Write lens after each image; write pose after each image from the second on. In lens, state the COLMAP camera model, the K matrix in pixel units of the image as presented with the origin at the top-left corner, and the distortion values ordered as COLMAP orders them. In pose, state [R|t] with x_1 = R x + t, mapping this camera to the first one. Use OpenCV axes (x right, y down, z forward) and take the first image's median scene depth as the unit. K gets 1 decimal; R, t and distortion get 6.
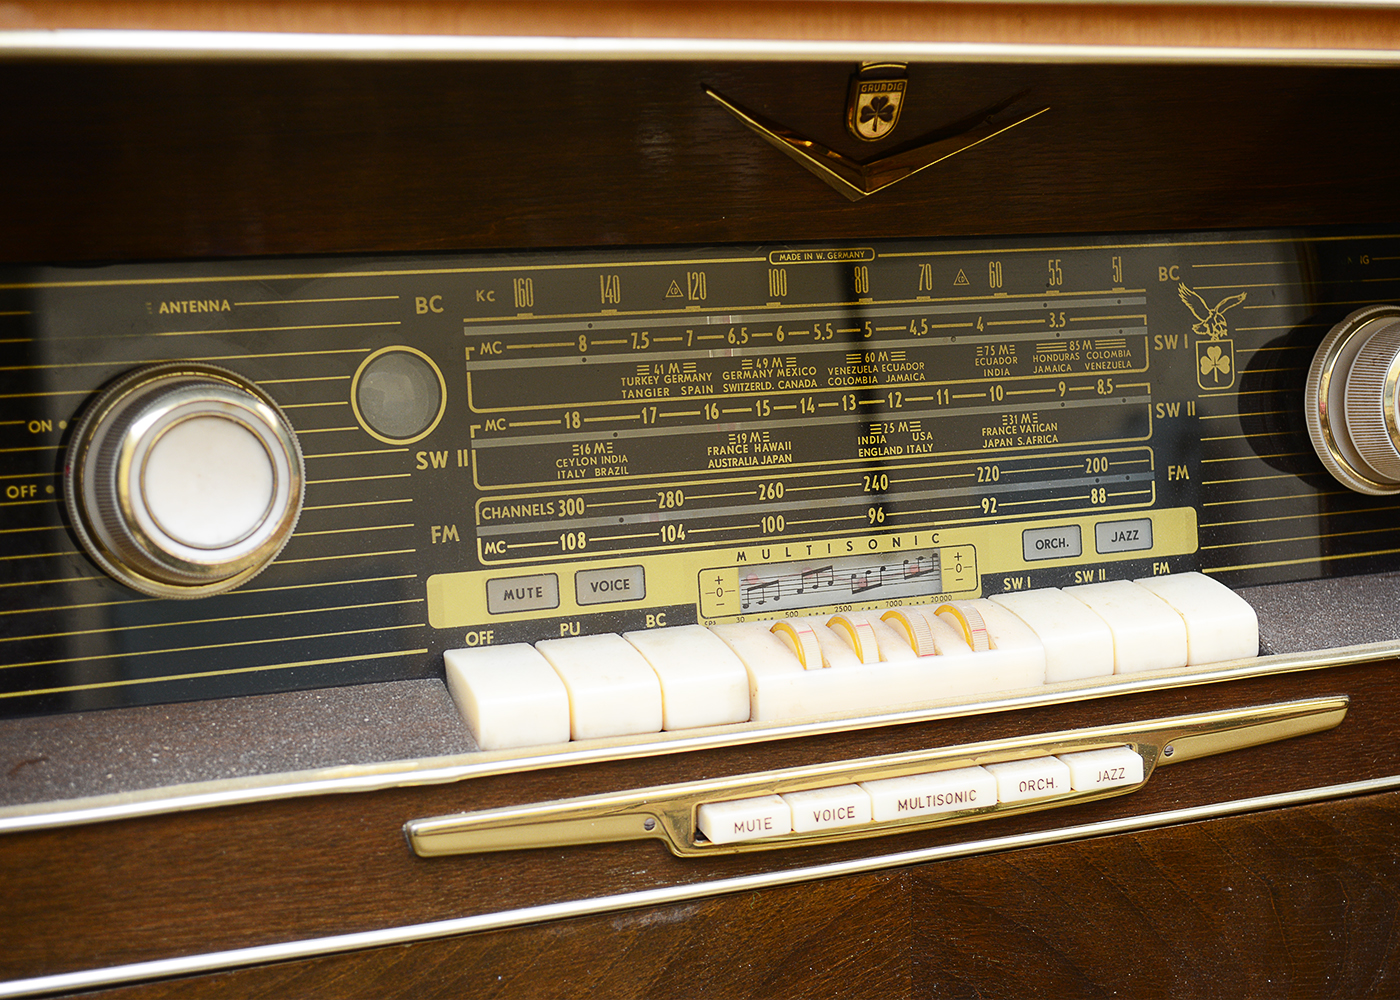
lens RADIAL K [[2347.9, 0, 698.3], [0, 2347.9, 501.2], [0, 0, 1]] dist [0.000524, 0.000000]
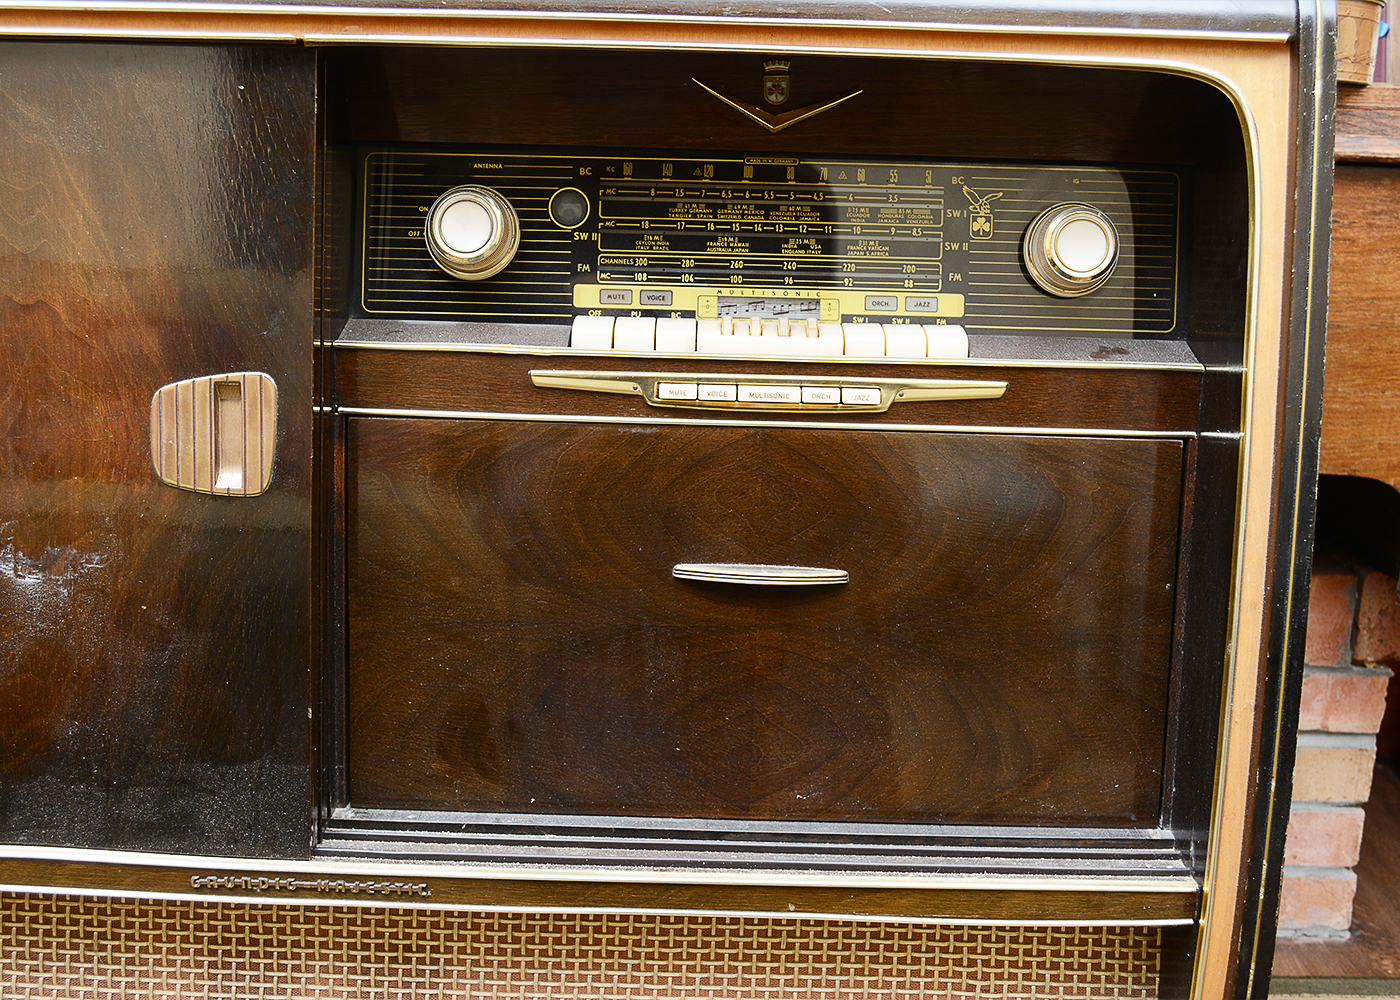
lens RADIAL K [[1541.6, 0, 708.8], [0, 1541.6, 503.3], [0, 0, 1]] dist [-0.061383, 0.000000]
pose [[0.906115, 0.093943, -0.412468, 0.646363], [-0.100182, 0.994948, 0.006525, 0.219814], [0.410998, 0.035409, 0.910949, -0.345066]]
